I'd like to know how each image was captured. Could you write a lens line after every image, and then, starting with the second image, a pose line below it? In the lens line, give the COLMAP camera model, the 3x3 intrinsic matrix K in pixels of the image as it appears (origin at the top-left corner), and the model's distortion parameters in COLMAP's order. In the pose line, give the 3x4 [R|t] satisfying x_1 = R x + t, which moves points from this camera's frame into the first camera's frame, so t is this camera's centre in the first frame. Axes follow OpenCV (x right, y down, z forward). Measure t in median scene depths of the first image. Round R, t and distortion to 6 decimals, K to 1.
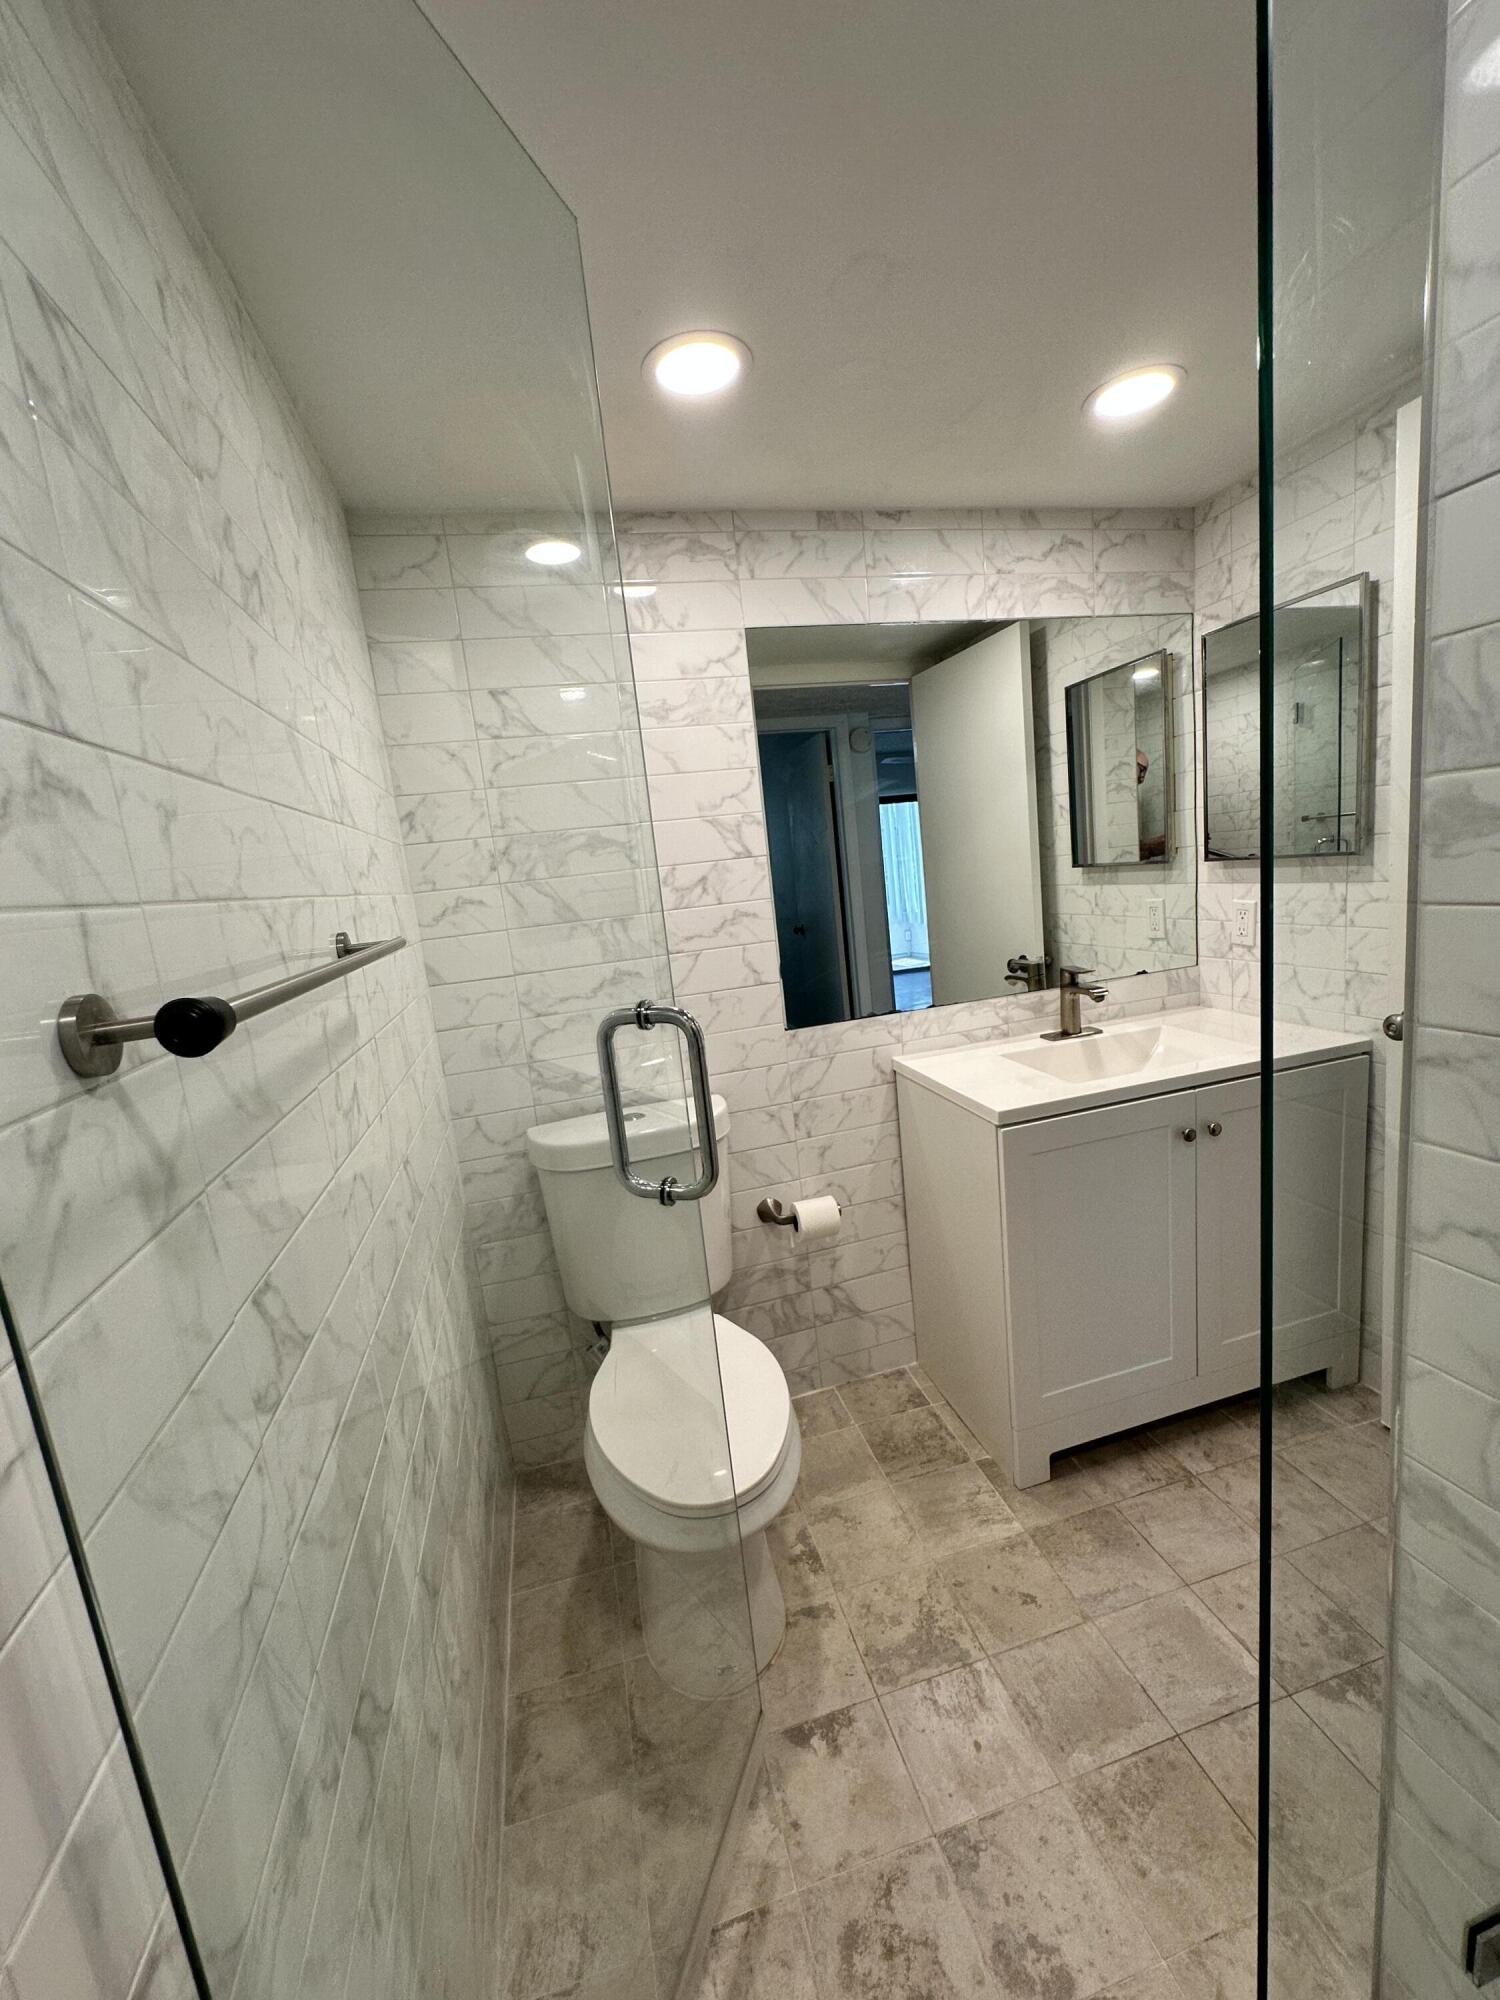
lens RADIAL K [[797.6, 0, 749.6], [0, 797.6, 1000.3], [0, 0, 1]] dist [-0.001979, 0.000187]
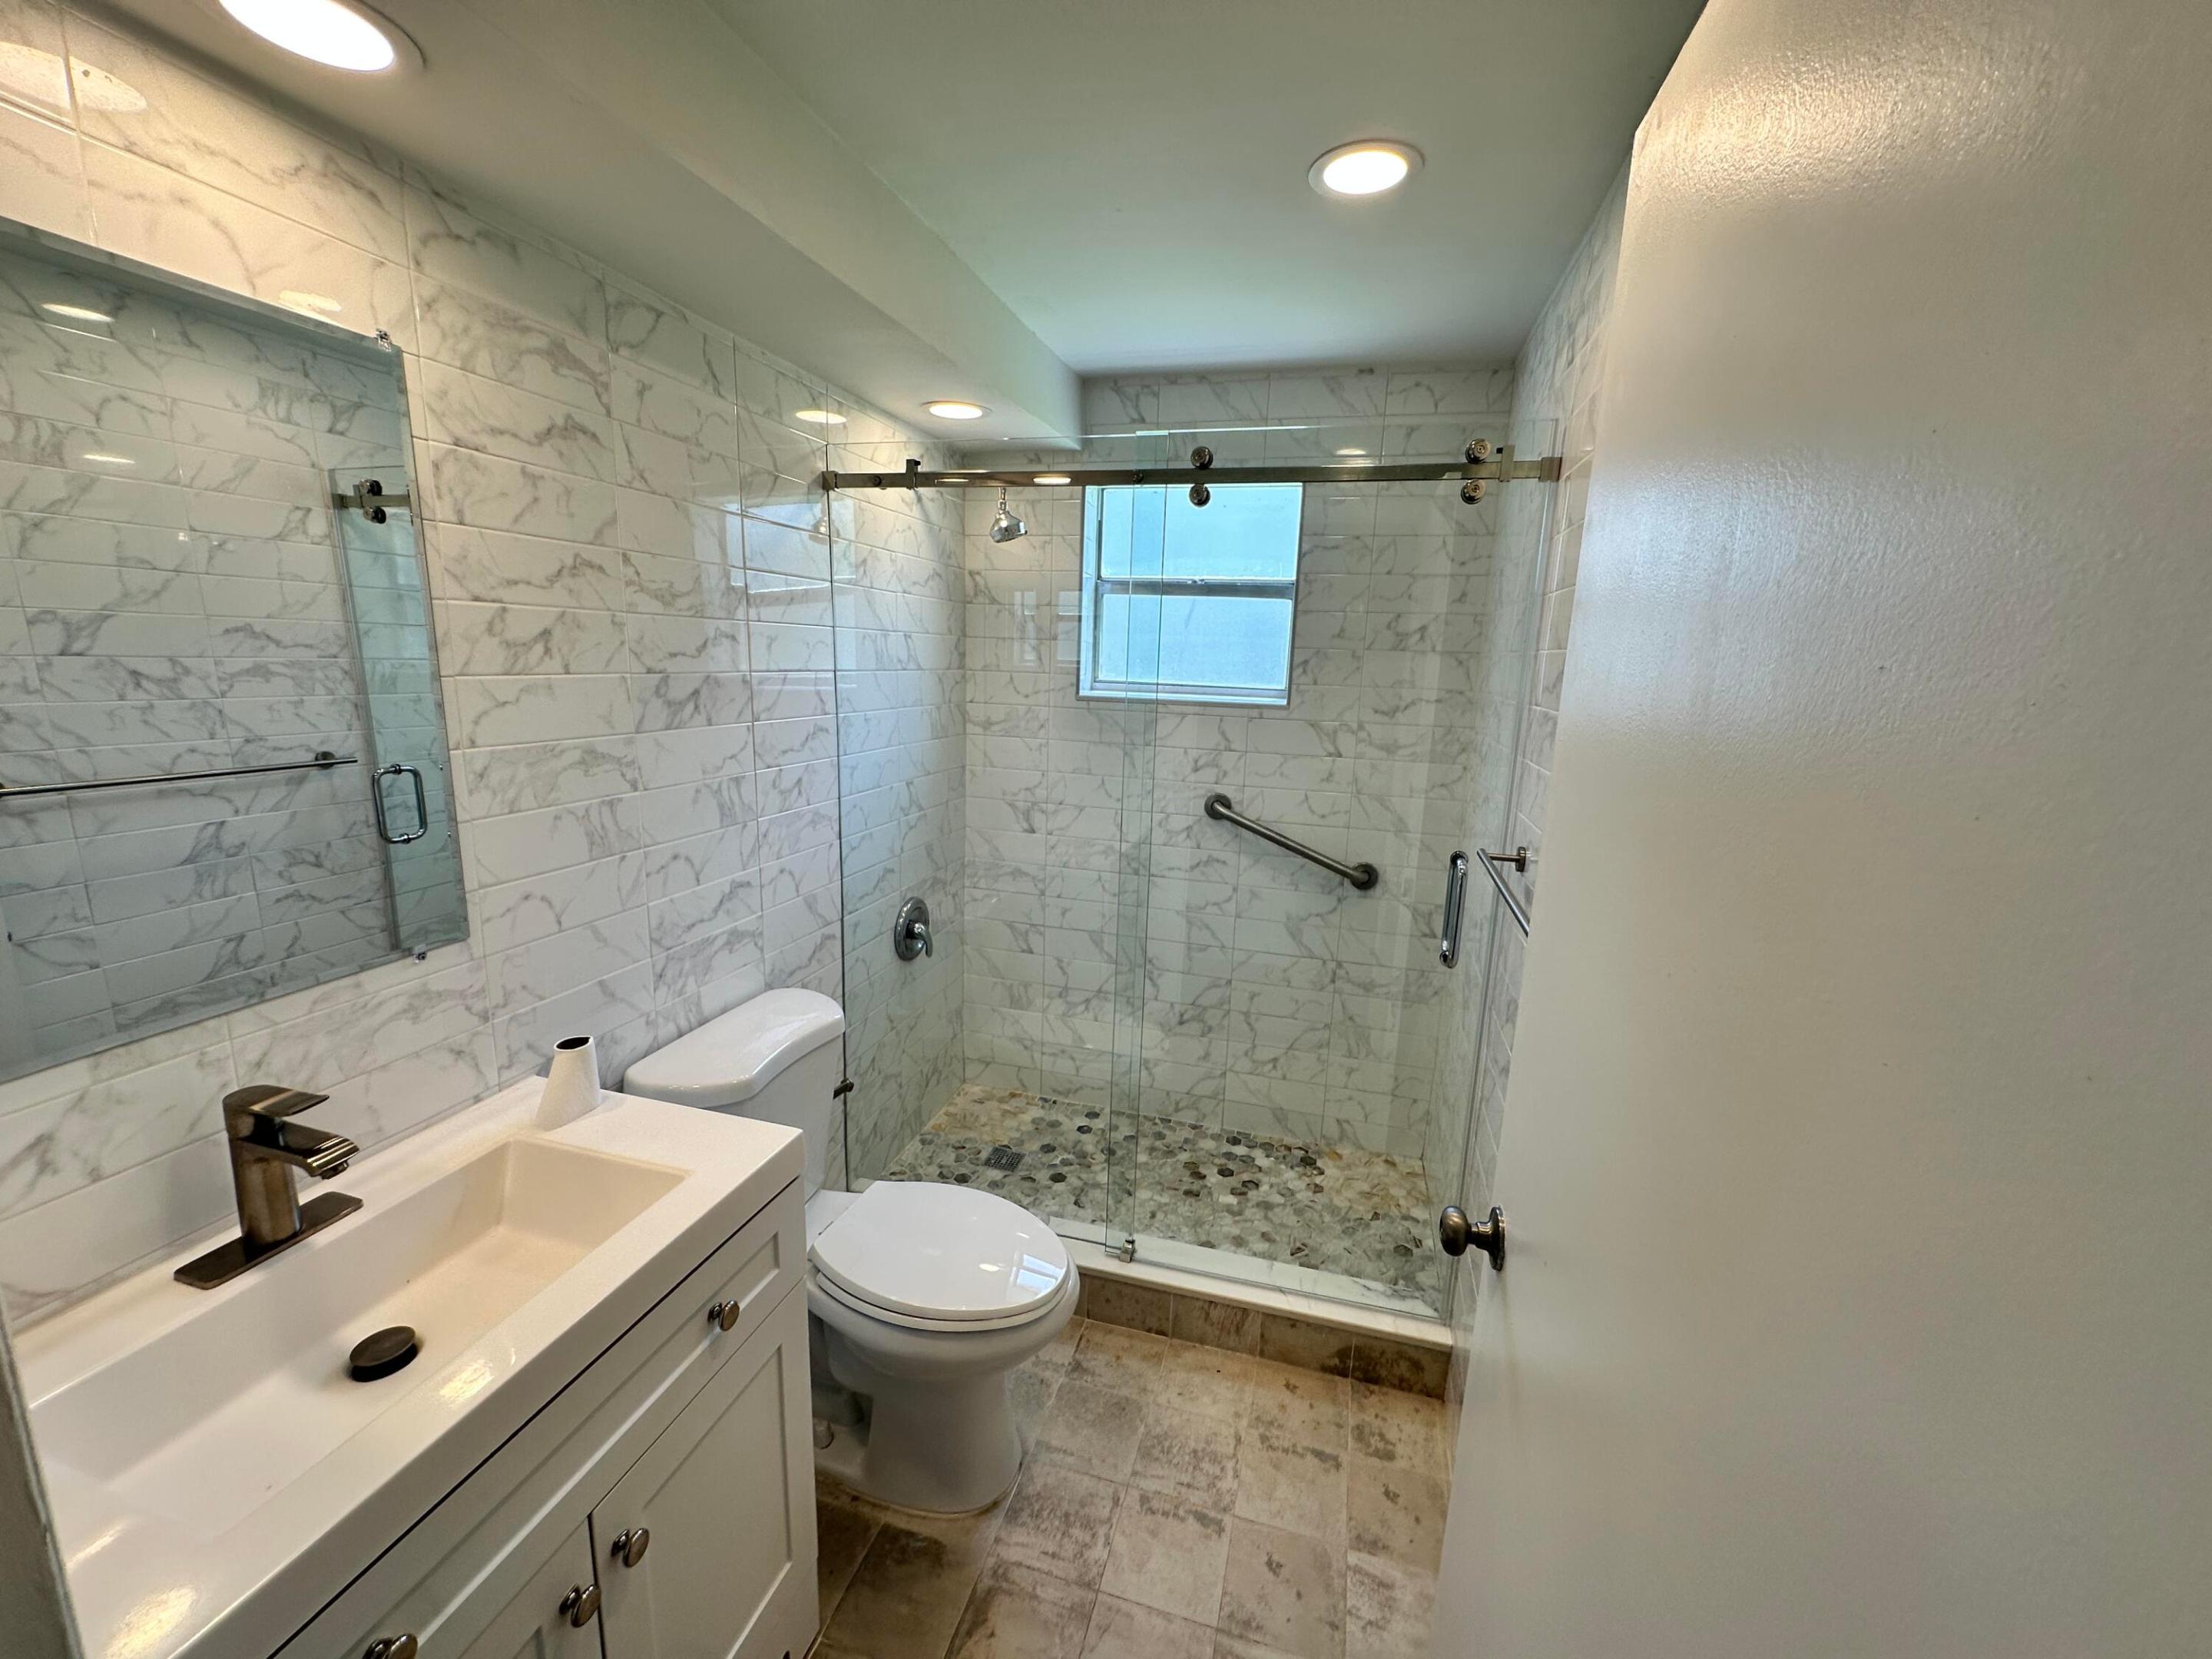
lens RADIAL K [[882.1, 0, 1103.6], [0, 882.1, 830.9], [0, 0, 1]] dist [-0.001979, 0.000187]
pose [[0.499554, -0.052833, 0.864670, 0.177807], [0.062555, 0.997733, 0.024823, -0.200488], [-0.864021, 0.041689, 0.501727, 0.422004]]
